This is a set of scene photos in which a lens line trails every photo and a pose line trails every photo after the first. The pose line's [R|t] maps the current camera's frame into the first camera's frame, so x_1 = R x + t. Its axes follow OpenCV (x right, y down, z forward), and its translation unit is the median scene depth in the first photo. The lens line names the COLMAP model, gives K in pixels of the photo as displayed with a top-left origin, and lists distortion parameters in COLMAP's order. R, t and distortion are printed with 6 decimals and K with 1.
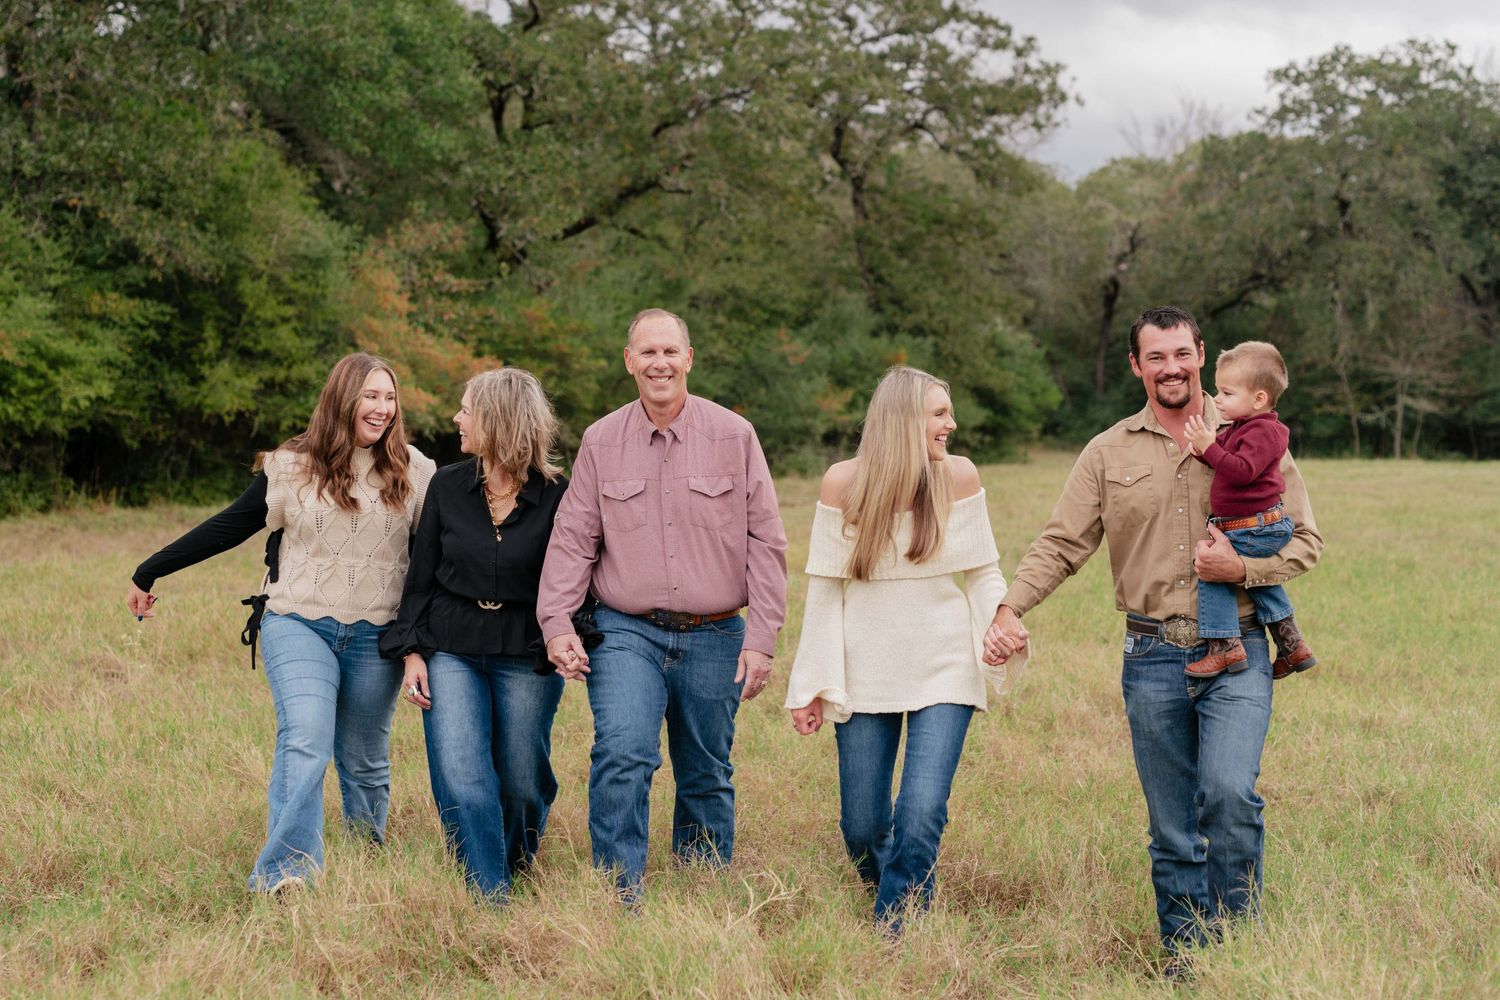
lens RADIAL K [[2416.9, 0, 607.2], [0, 2416.9, 520.0], [0, 0, 1]] dist [-0.049623, 0.000000]
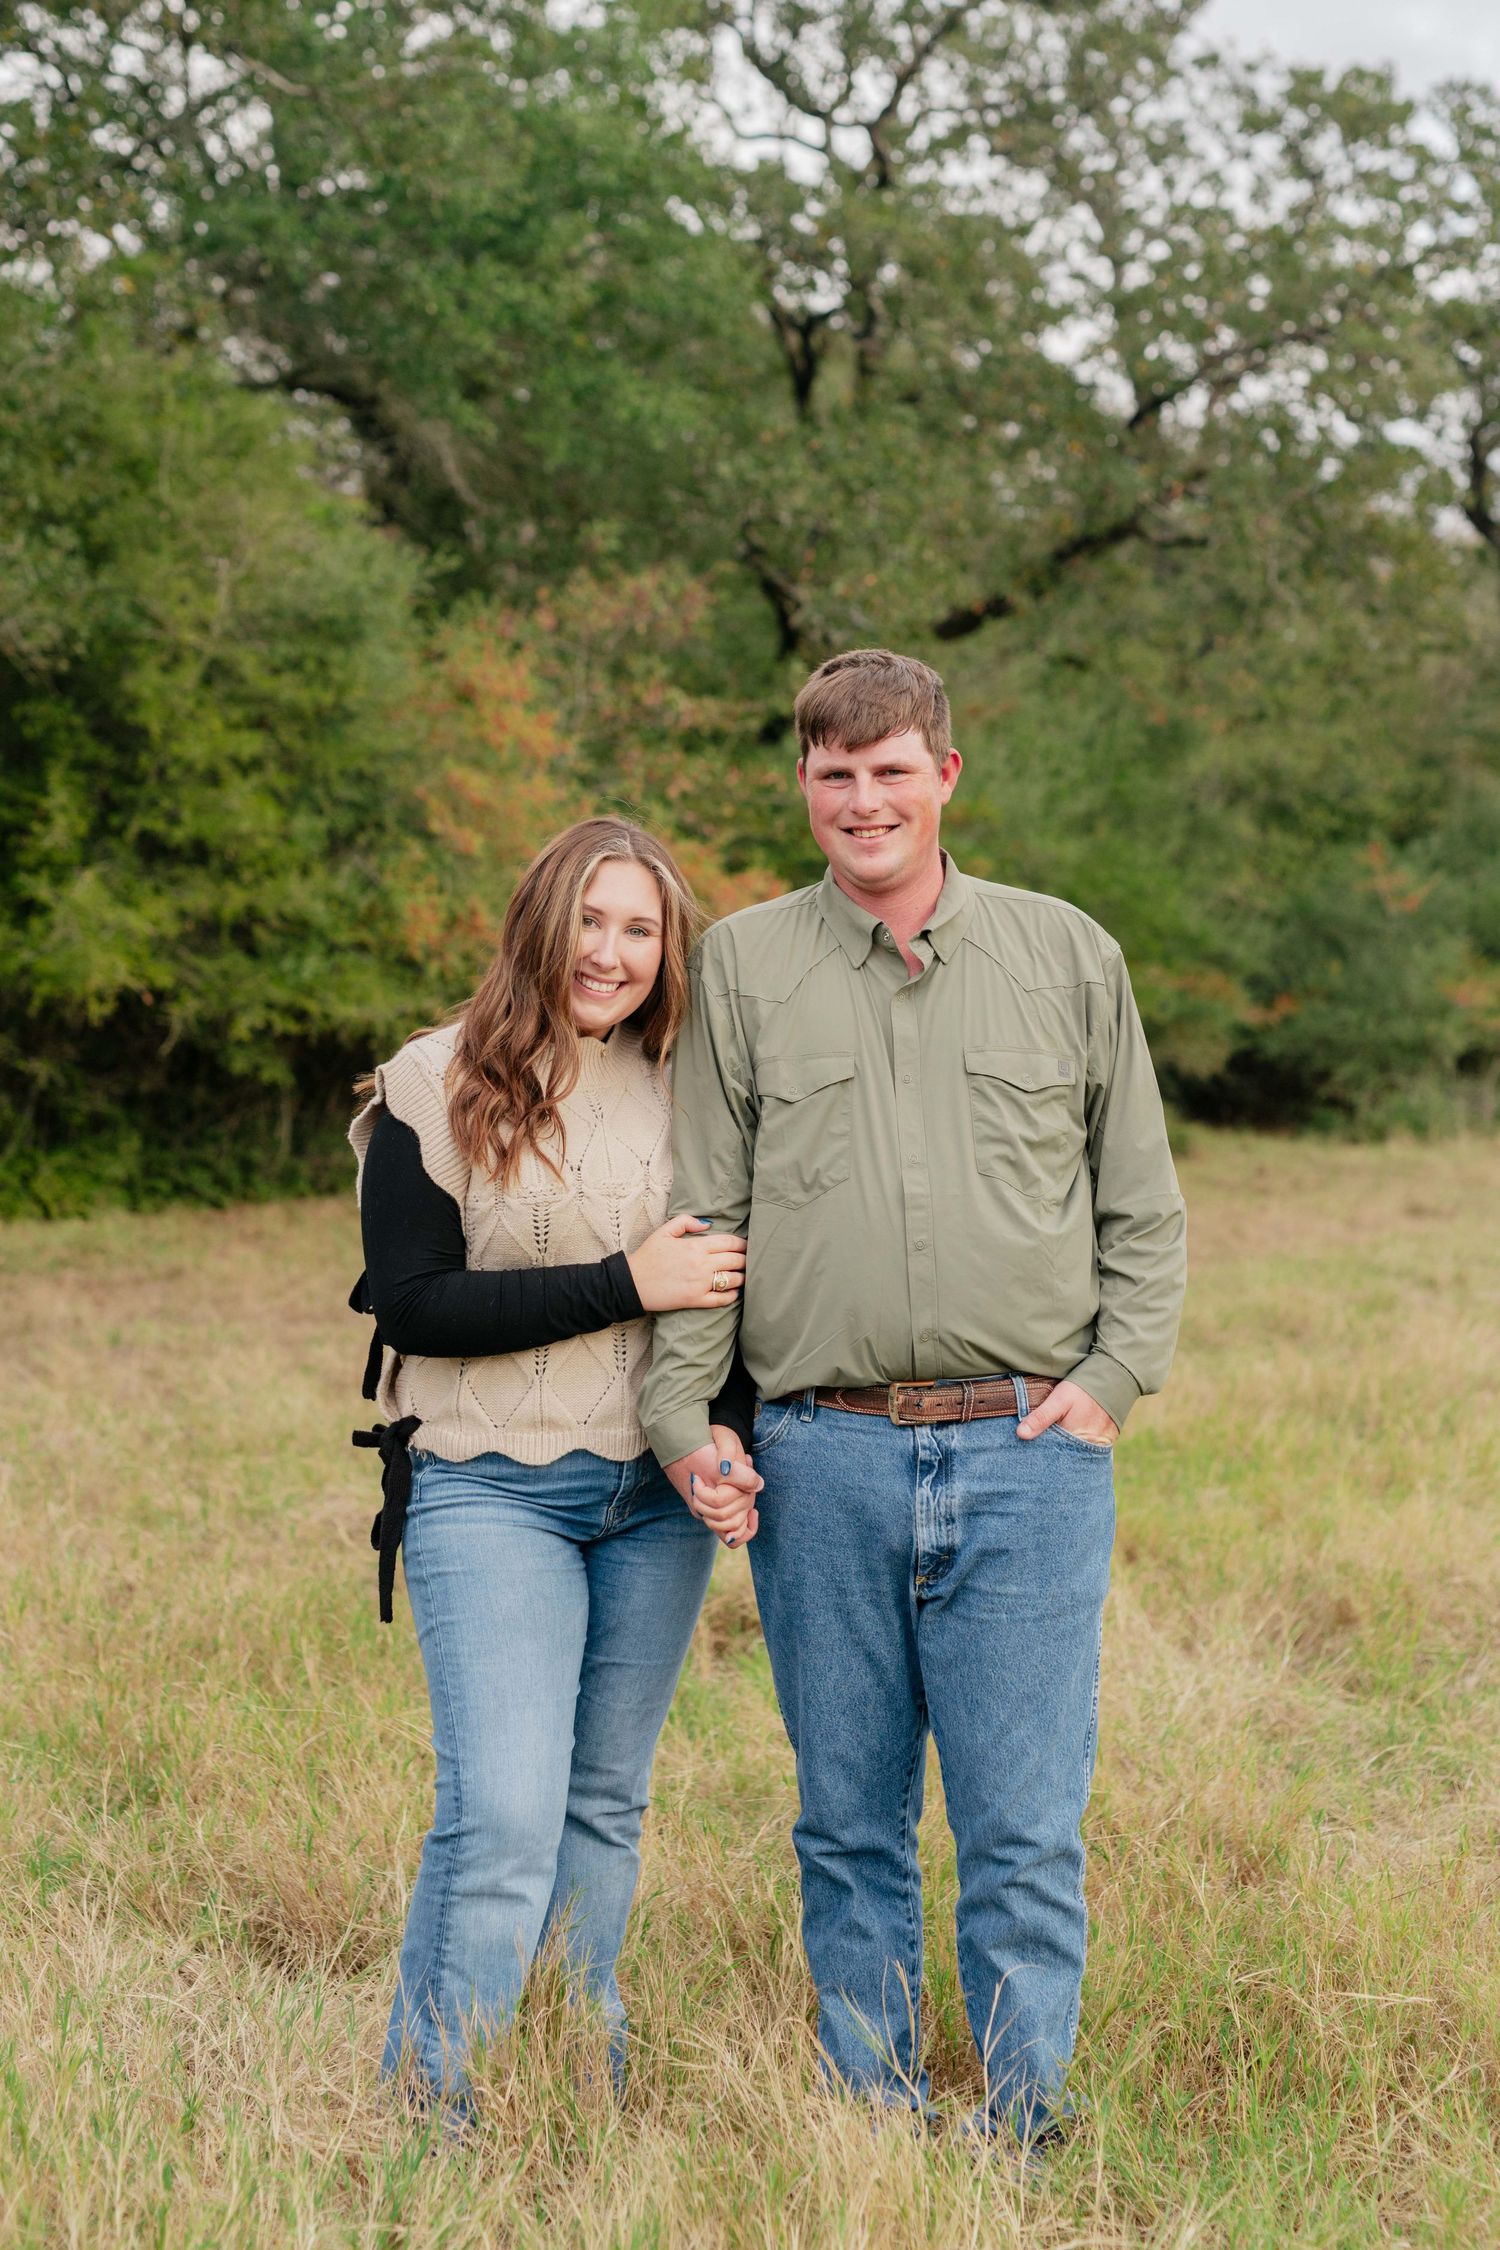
lens RADIAL K [[3625.4, 0, 690.5], [0, 3625.4, 1125.7], [0, 0, 1]] dist [-0.049623, 0.000000]
pose [[0.996241, 0.009308, -0.086118, -0.003489], [-0.010498, 0.999855, -0.013374, -0.009219], [0.085981, 0.014228, 0.996195, 0.242777]]
